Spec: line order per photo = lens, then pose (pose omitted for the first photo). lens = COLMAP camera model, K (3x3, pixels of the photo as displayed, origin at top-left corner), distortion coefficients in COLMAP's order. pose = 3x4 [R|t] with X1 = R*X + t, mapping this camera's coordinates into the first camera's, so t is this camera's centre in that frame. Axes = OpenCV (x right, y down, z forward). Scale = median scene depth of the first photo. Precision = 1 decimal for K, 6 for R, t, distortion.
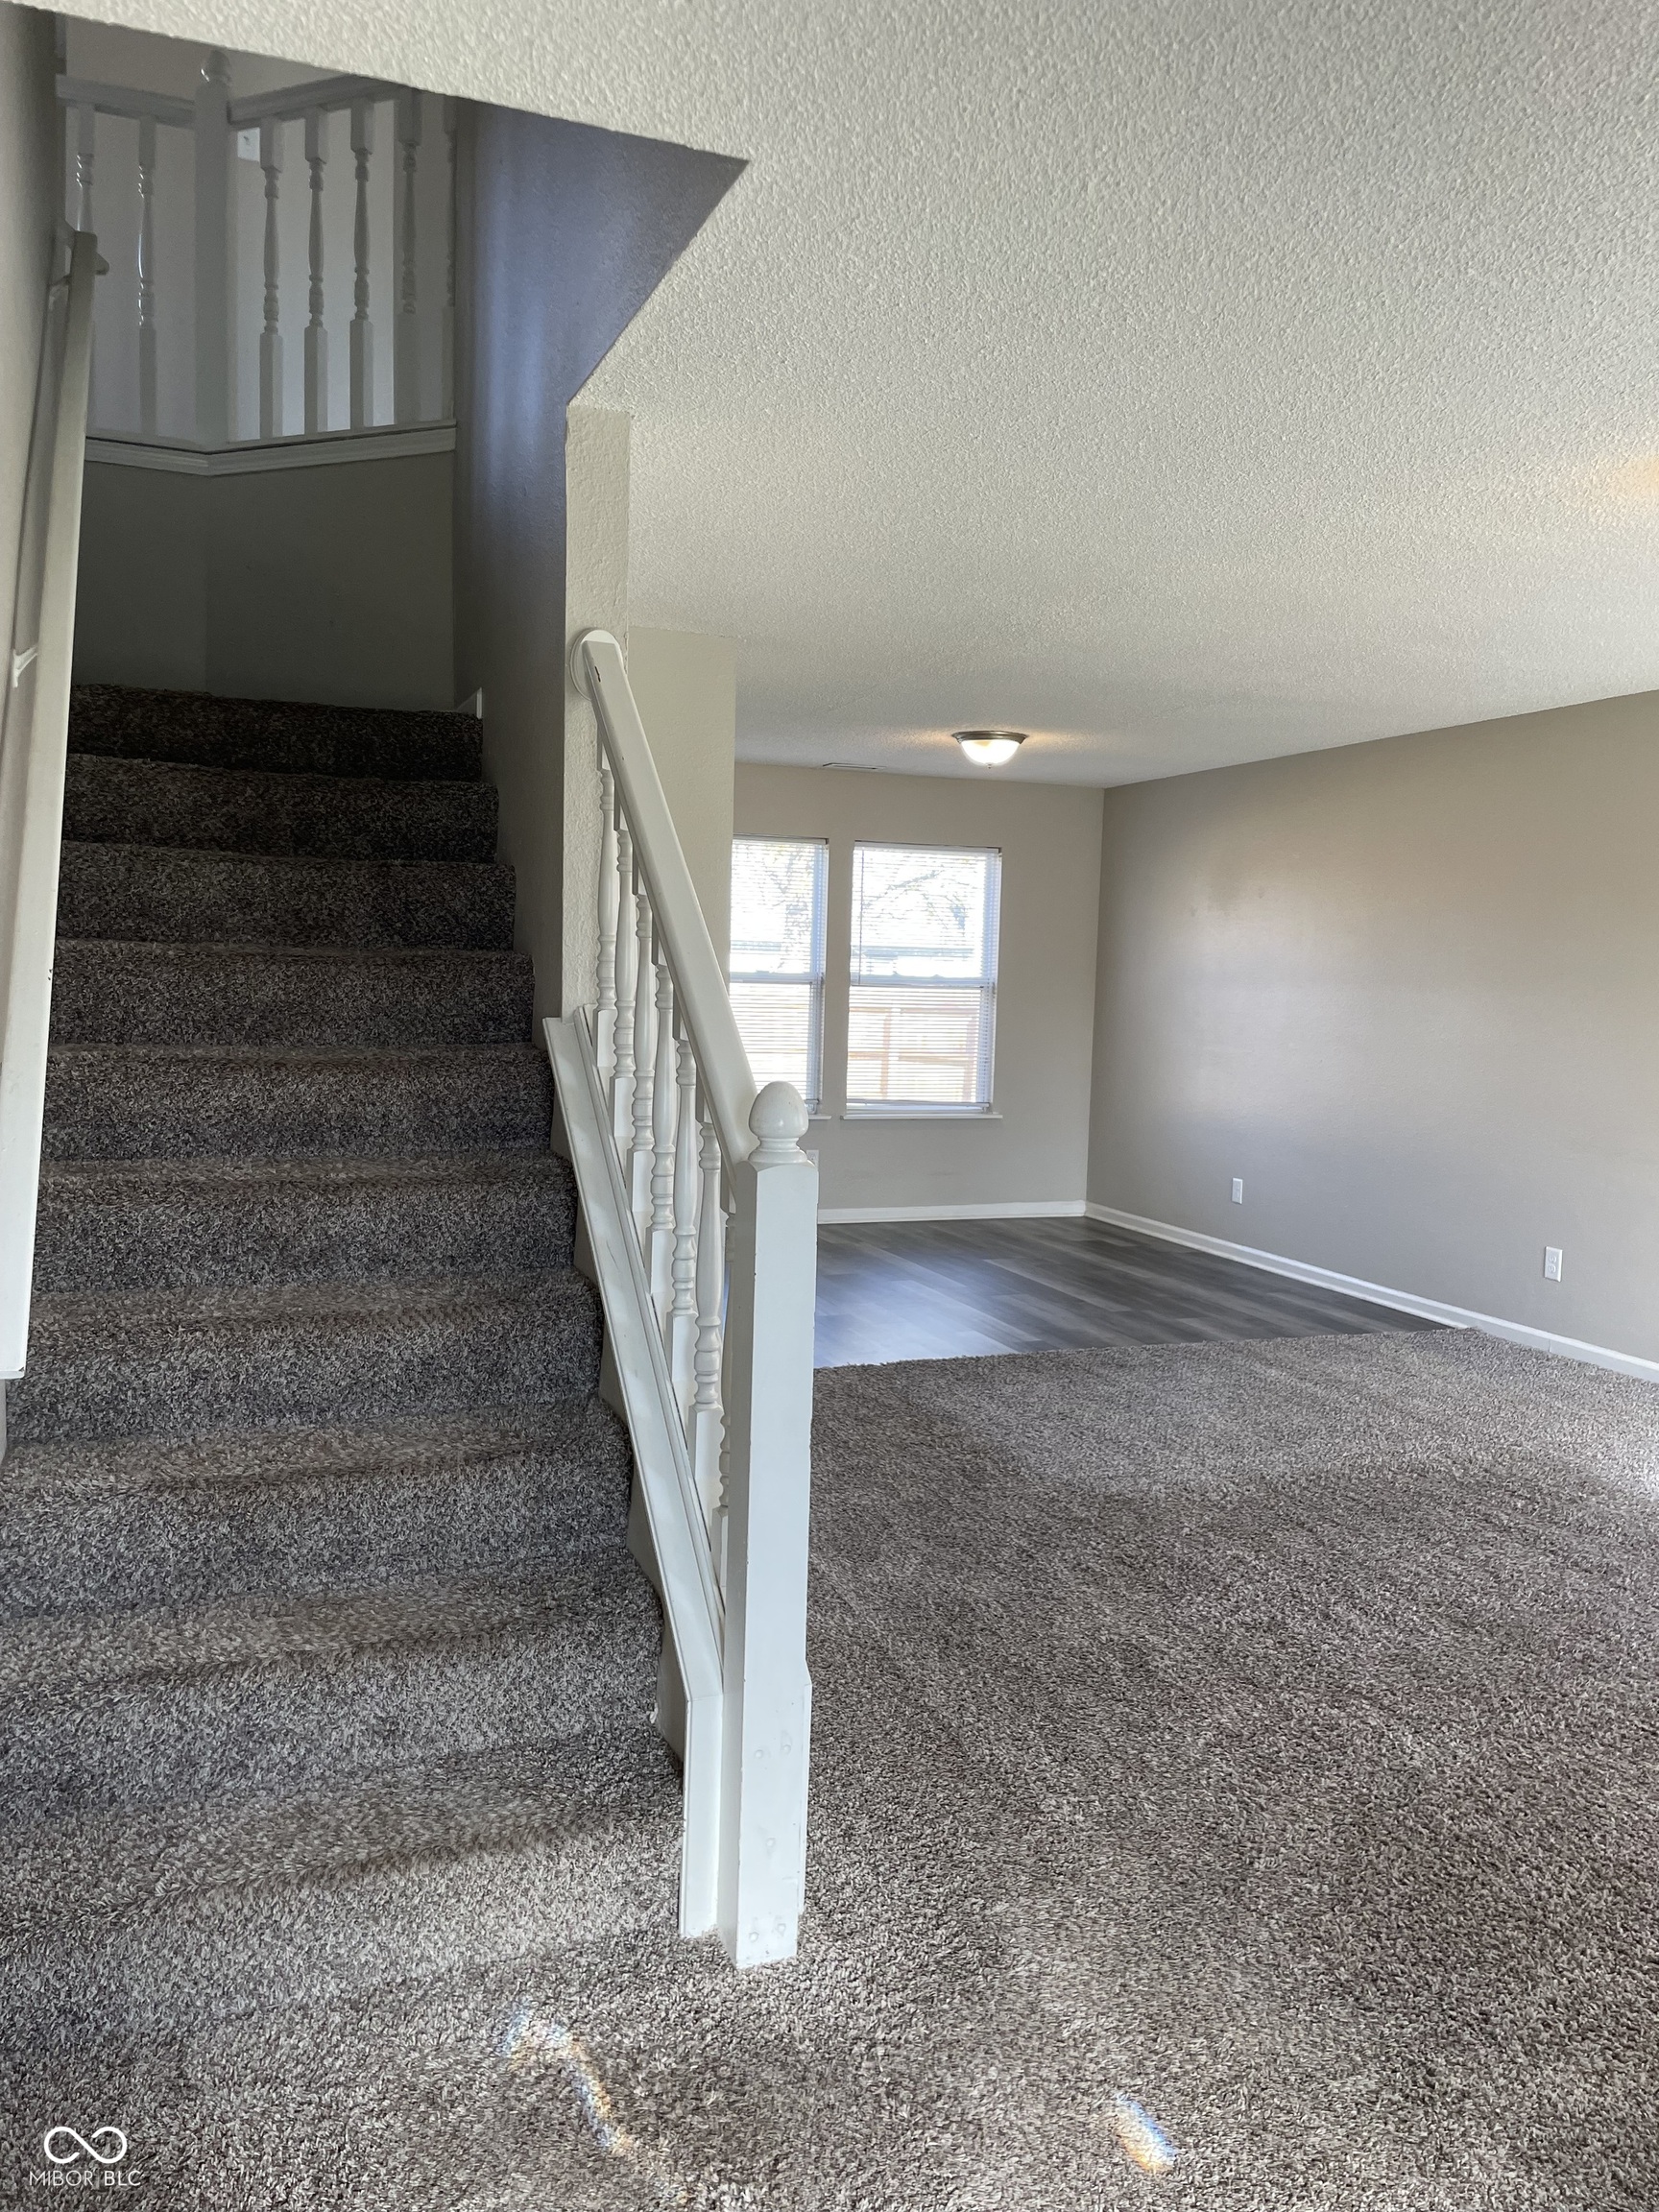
lens RADIAL K [[1697.4, 0, 829.5], [0, 1697.4, 1106.0], [0, 0, 1]] dist [0.047351, -0.044020]
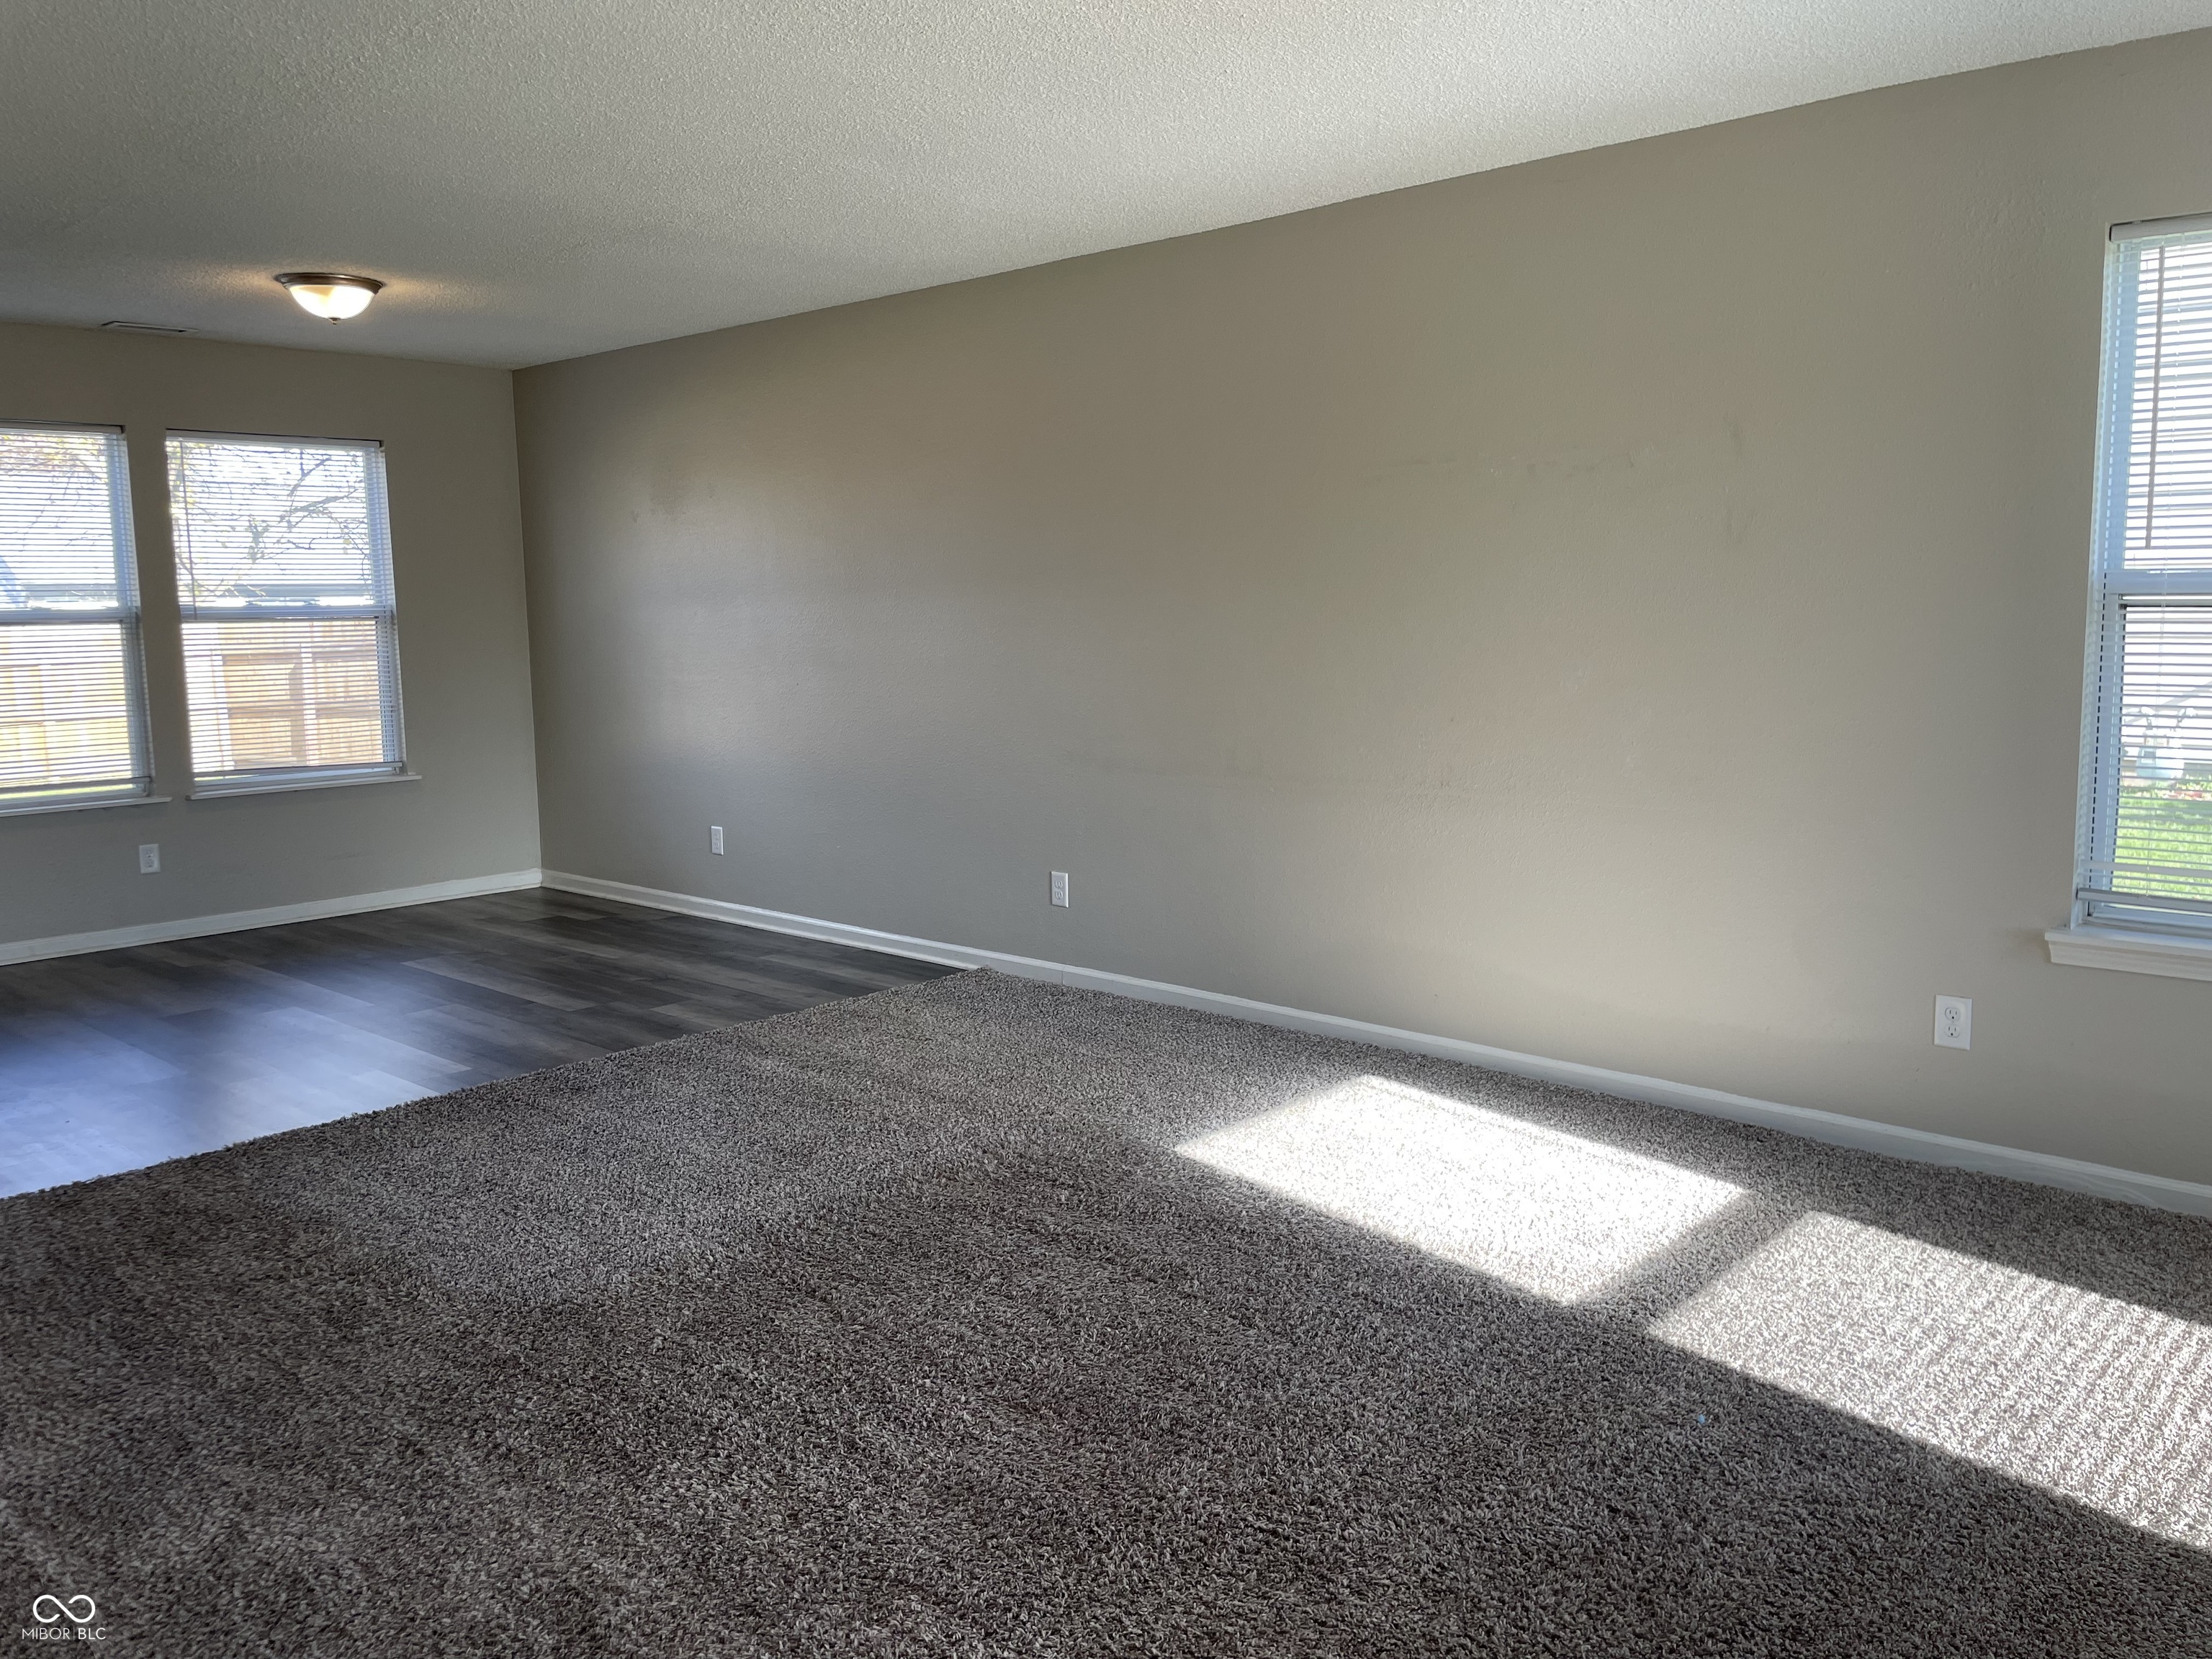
lens RADIAL K [[1722.6, 0, 1114.9], [0, 1722.6, 810.5], [0, 0, 1]] dist [0.001835, -0.013277]
pose [[0.895269, -0.095126, 0.435253, 0.070434], [0.076735, 0.995264, 0.059682, -0.003109], [-0.438869, -0.020032, 0.898328, 0.215388]]
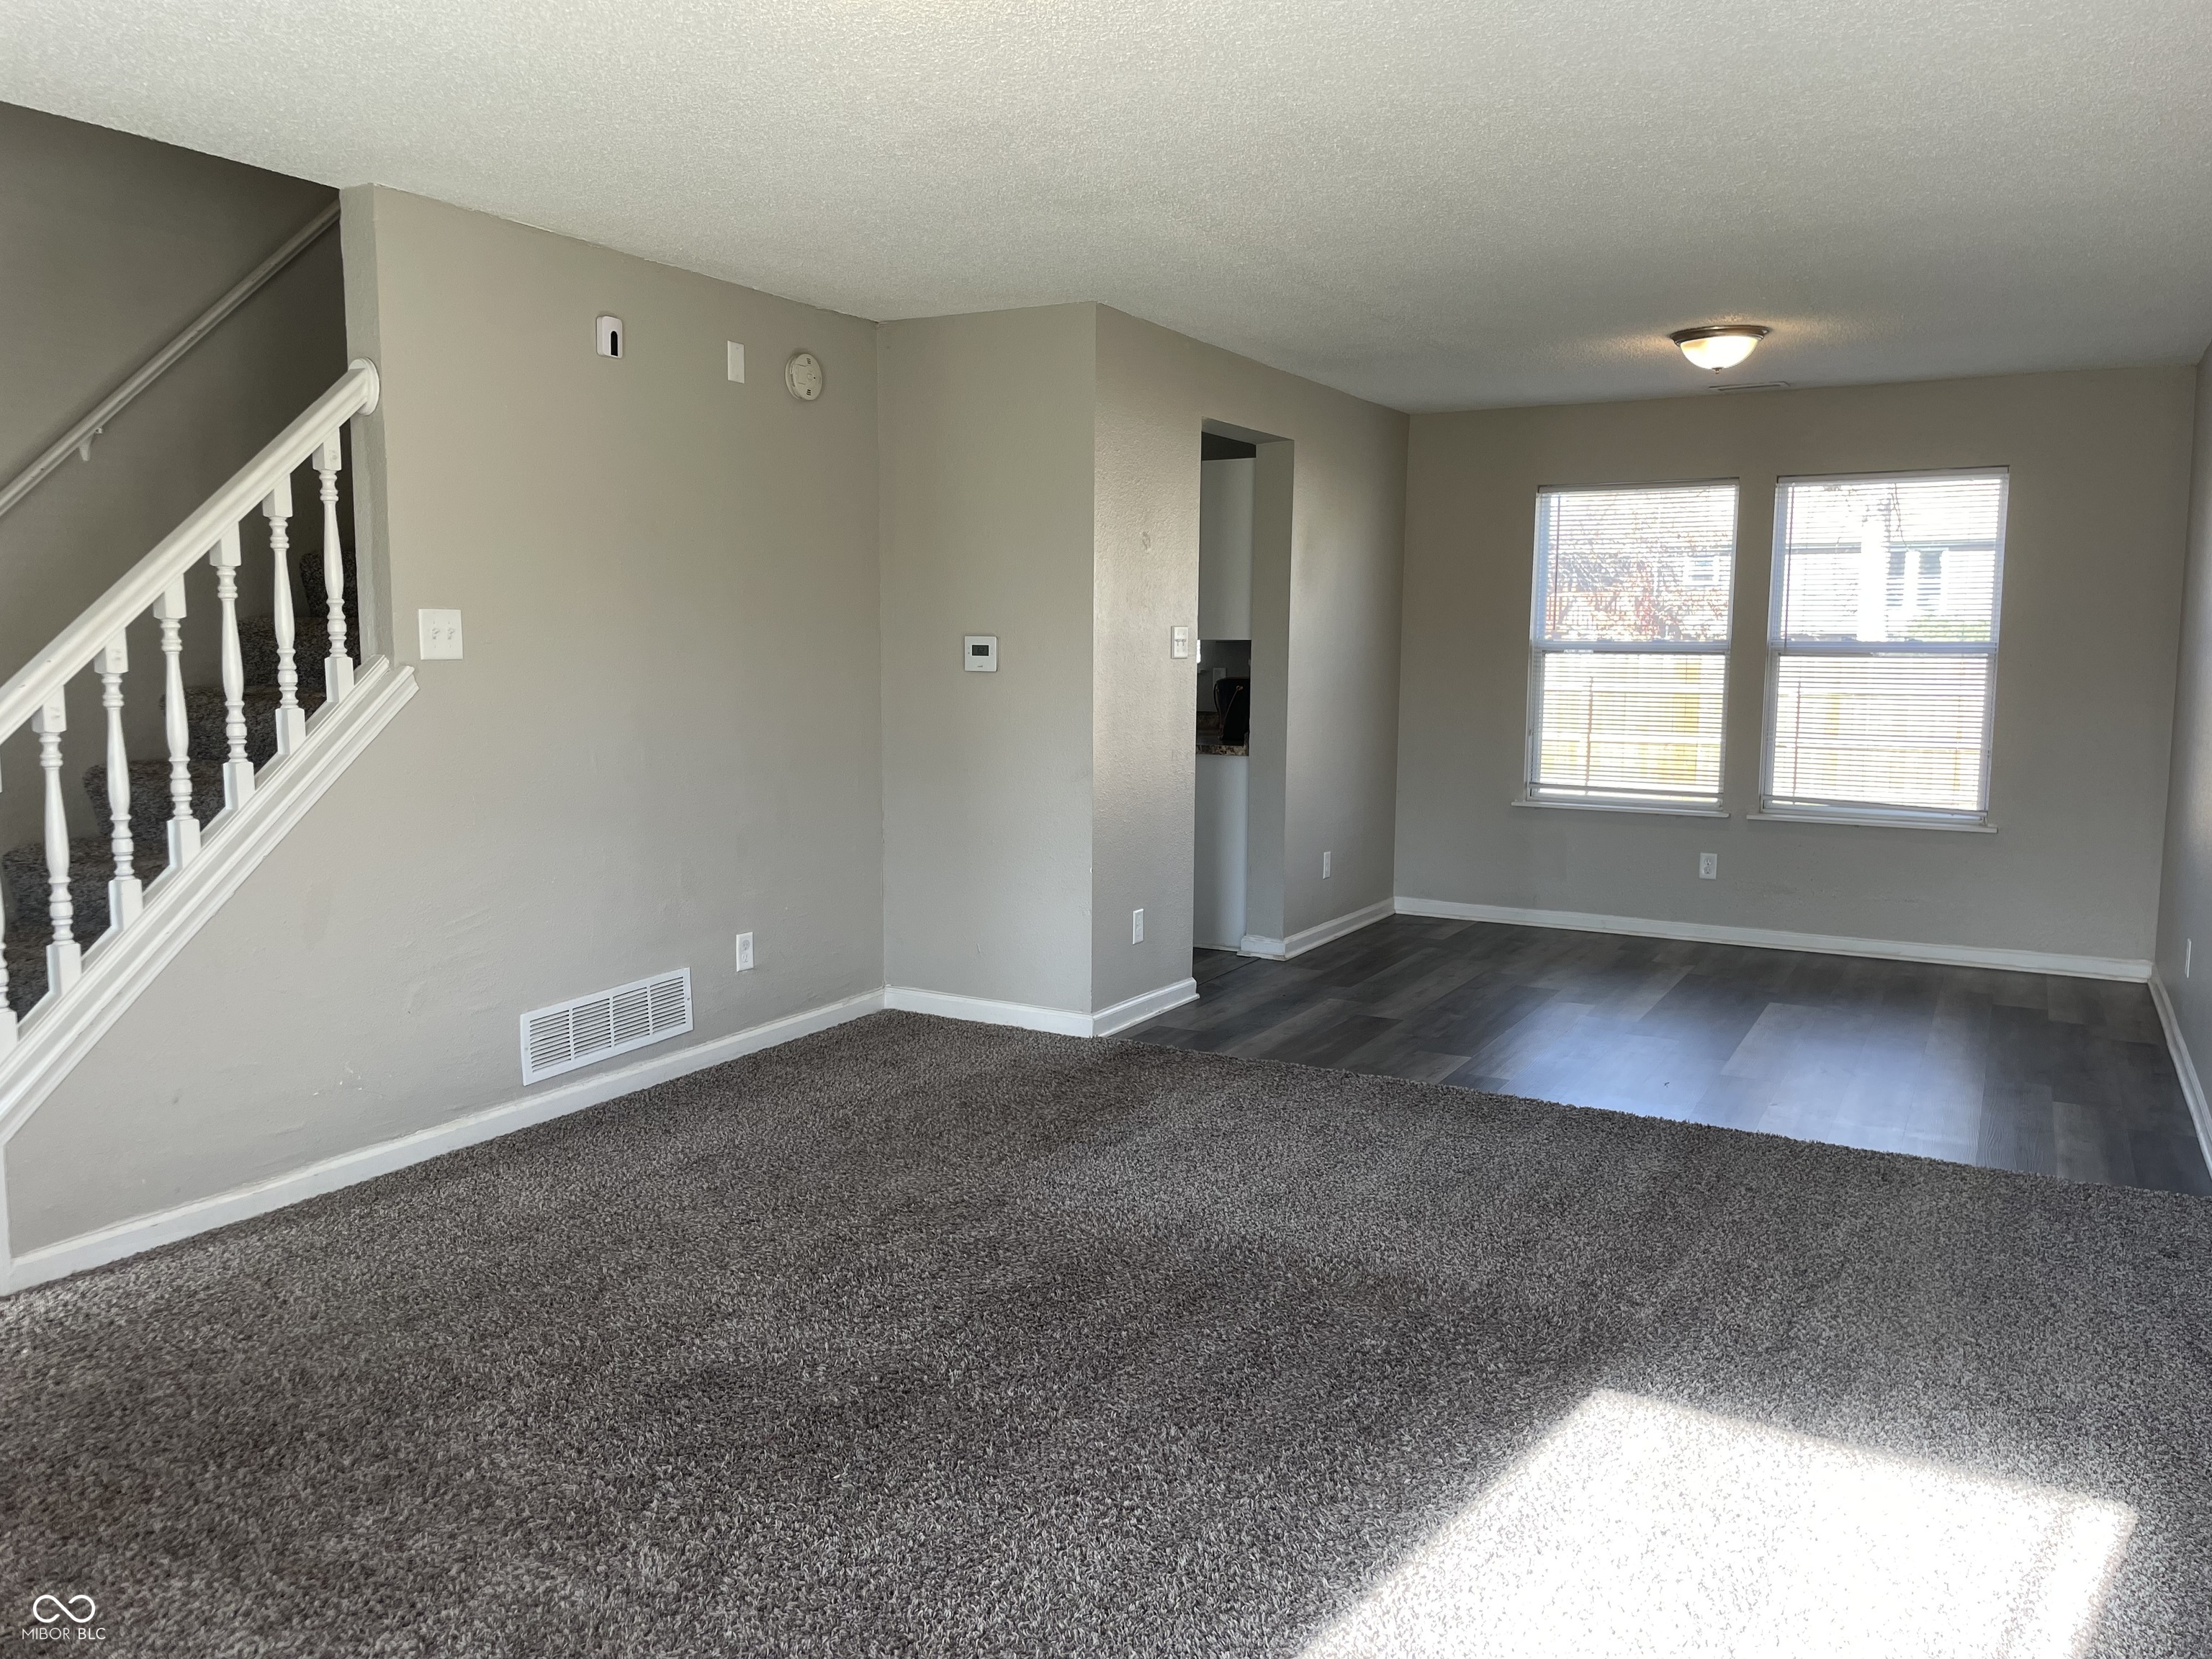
lens RADIAL K [[1722.6, 0, 1114.9], [0, 1722.6, 810.5], [0, 0, 1]] dist [0.001835, -0.013277]
pose [[0.644042, 0.063333, -0.762364, 0.732731], [-0.059527, 0.997694, 0.032595, -0.009477], [0.762671, 0.024389, 0.646327, 0.384172]]
